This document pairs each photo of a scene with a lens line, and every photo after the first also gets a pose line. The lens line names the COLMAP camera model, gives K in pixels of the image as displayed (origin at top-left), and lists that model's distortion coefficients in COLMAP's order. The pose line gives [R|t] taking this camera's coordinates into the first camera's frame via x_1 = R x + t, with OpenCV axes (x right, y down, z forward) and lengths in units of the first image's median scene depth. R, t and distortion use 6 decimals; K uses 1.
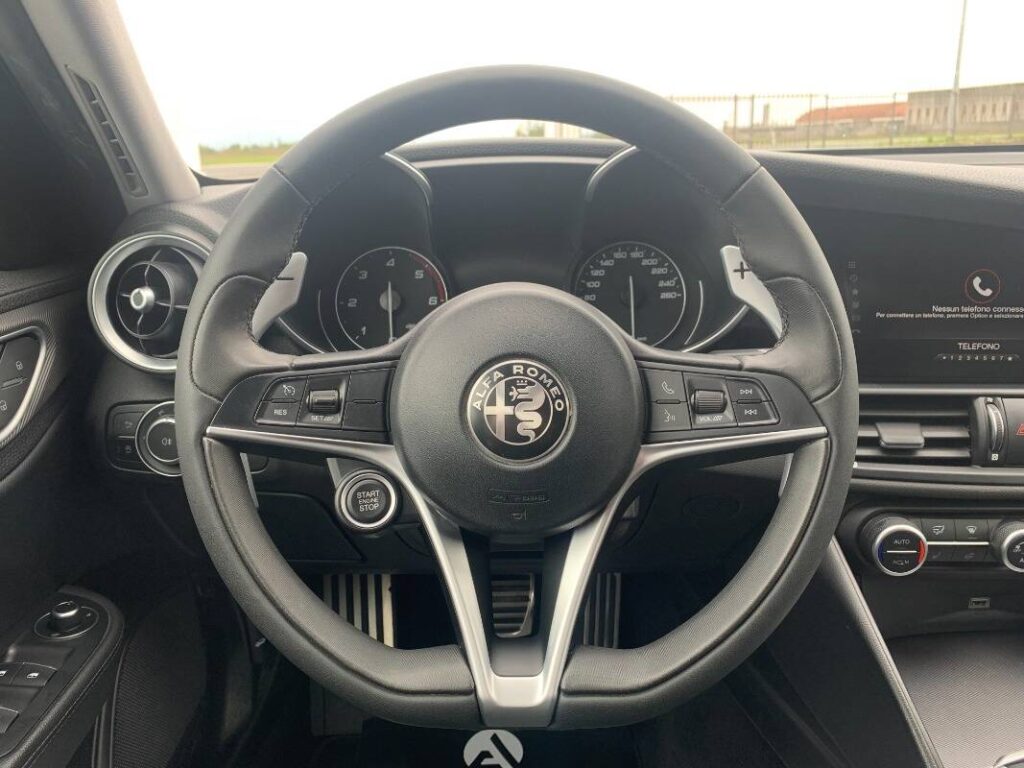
lens RADIAL K [[770.7, 0, 512.0], [0, 770.7, 384.0], [0, 0, 1]] dist [-0.000329, -0.001693]
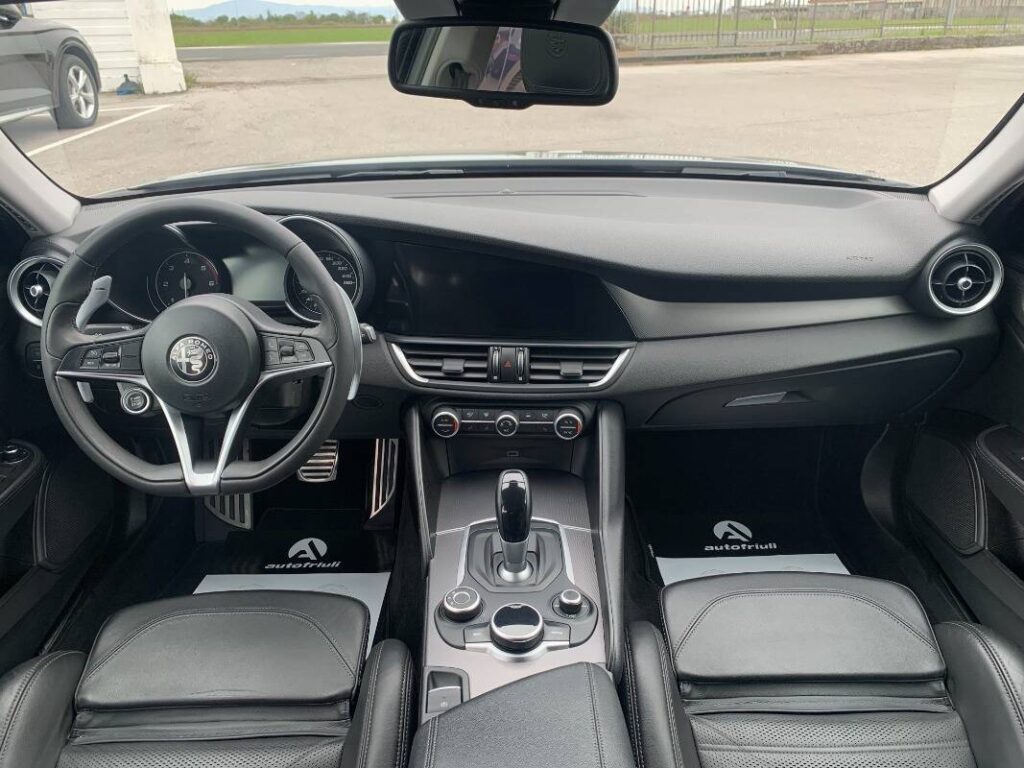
lens RADIAL K [[778.3, 0, 528.1], [0, 778.3, 383.3], [0, 0, 1]] dist [0.030950, -0.039977]
pose [[0.999682, 0.015126, 0.020170, 0.672204], [-0.017892, 0.989285, 0.144895, -0.176220], [-0.017763, -0.145210, 0.989241, -0.934641]]
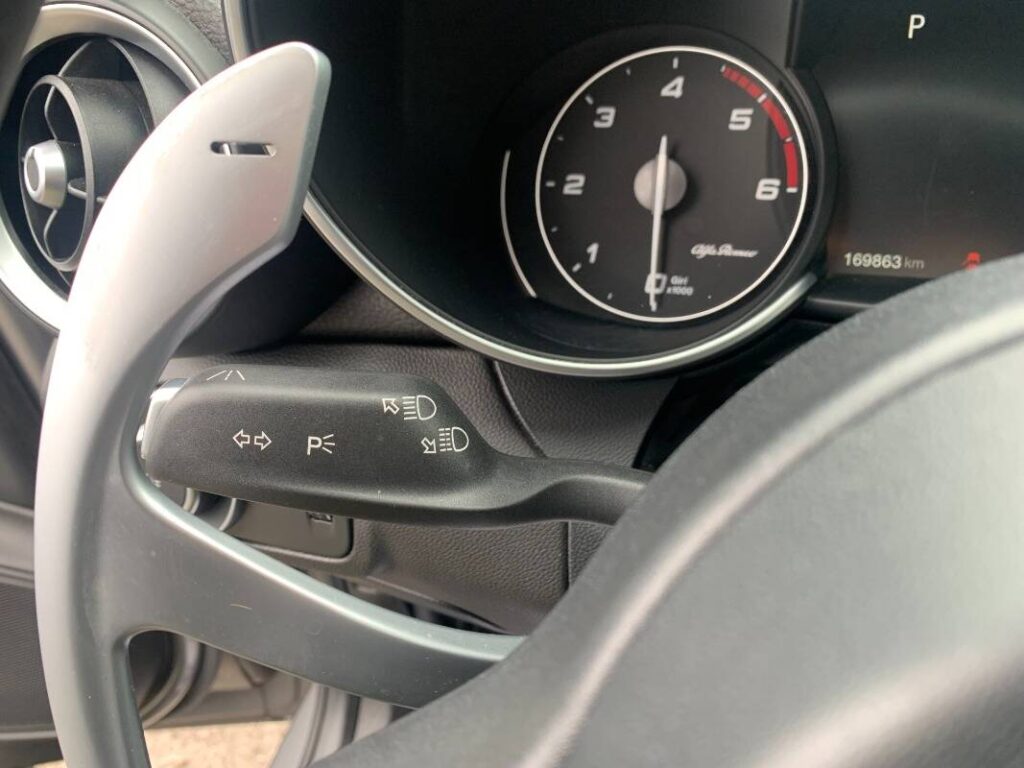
lens RADIAL K [[778.3, 0, 528.1], [0, 778.3, 383.3], [0, 0, 1]] dist [0.030950, -0.039977]
pose [[0.932908, 0.141237, -0.331262, -0.079592], [-0.068594, 0.972732, 0.221557, -0.104641], [0.353521, -0.183970, 0.917158, 0.645056]]
